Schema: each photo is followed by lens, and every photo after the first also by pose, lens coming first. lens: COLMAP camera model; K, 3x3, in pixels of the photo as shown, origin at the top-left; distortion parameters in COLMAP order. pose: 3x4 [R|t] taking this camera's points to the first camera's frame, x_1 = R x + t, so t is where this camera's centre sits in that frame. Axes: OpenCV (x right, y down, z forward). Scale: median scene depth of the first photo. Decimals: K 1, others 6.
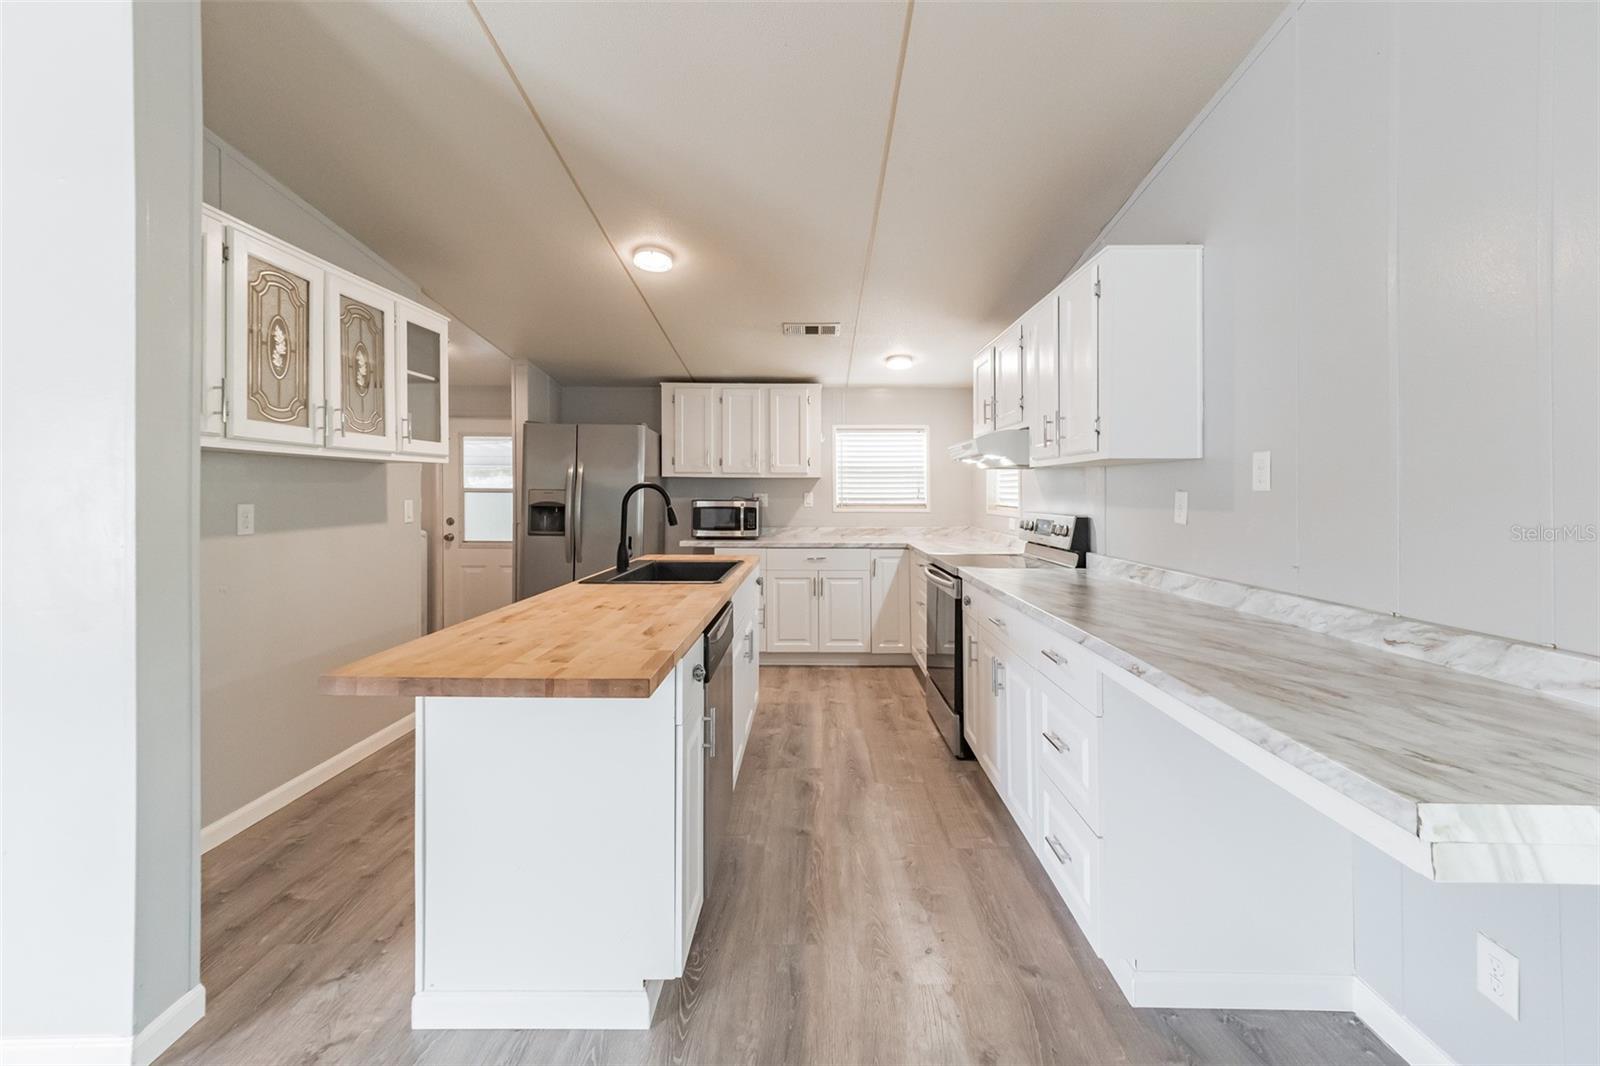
lens RADIAL K [[657.0, 0, 805.3], [0, 657.0, 491.3], [0, 0, 1]] dist [0.001051, -0.000303]
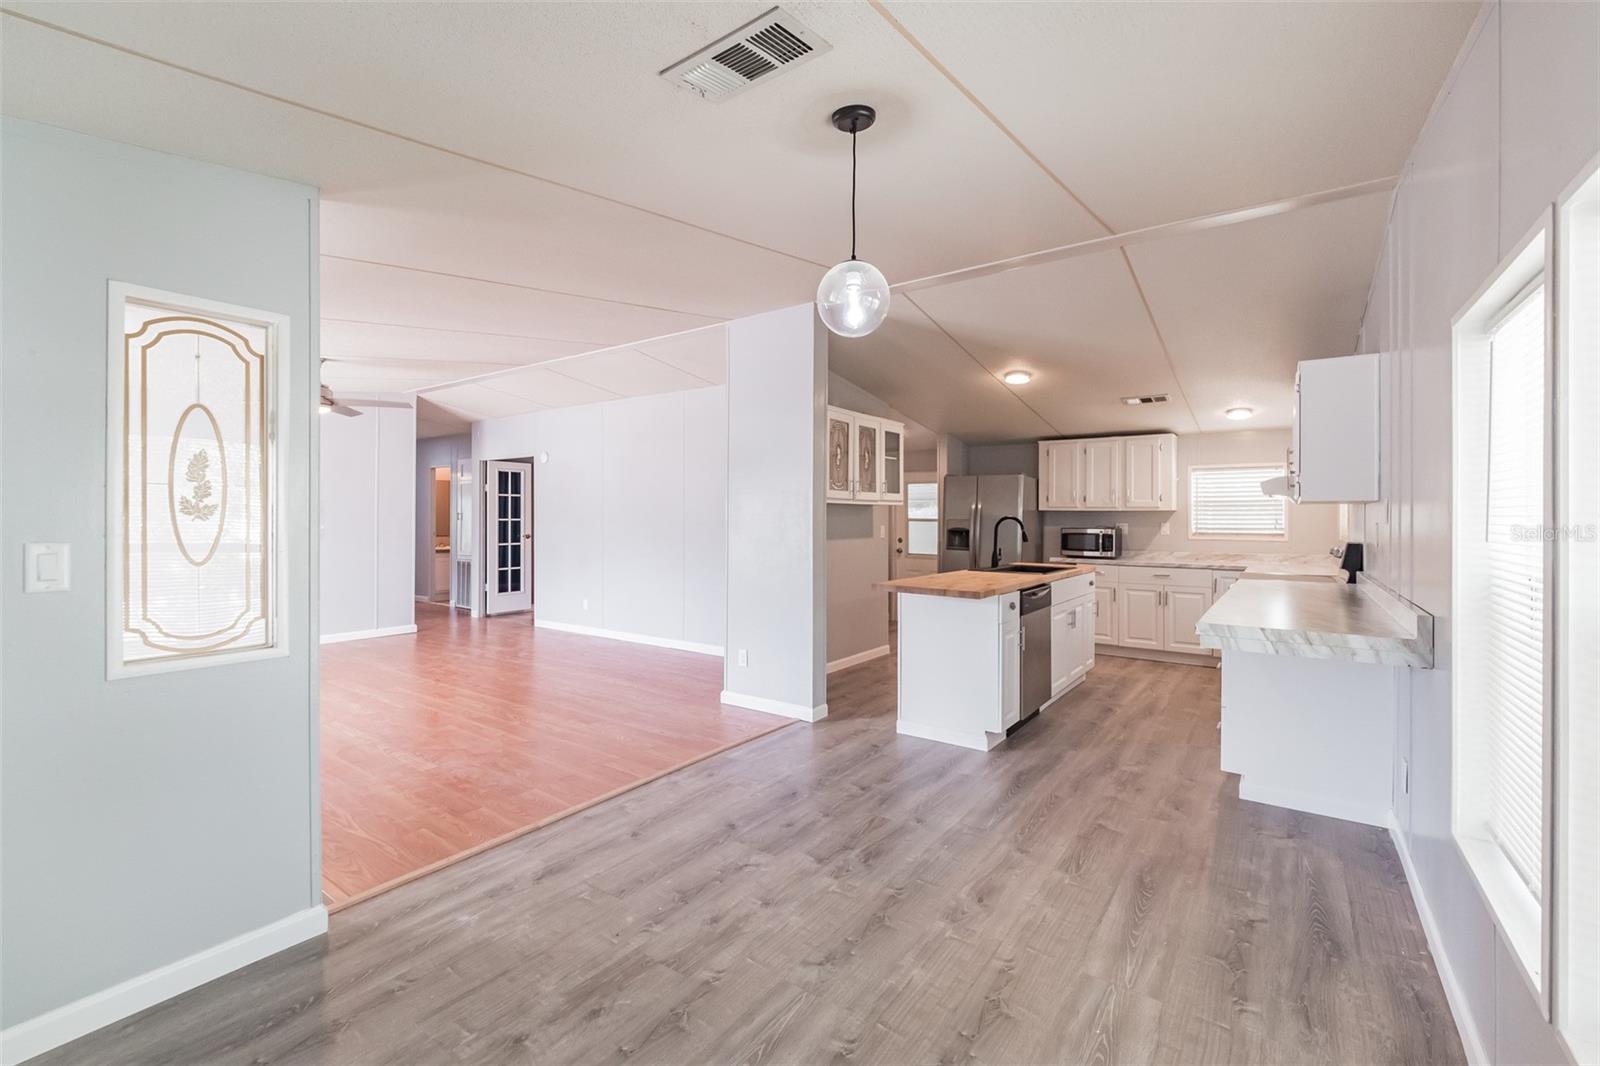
lens RADIAL K [[678.2, 0, 811.8], [0, 678.2, 522.1], [0, 0, 1]] dist [0.002441, -0.000056]
pose [[0.820796, 0.005038, -0.571199, 0.218907], [-0.003544, 0.999987, 0.003726, -0.001857], [0.571210, -0.001034, 0.820803, -0.468461]]
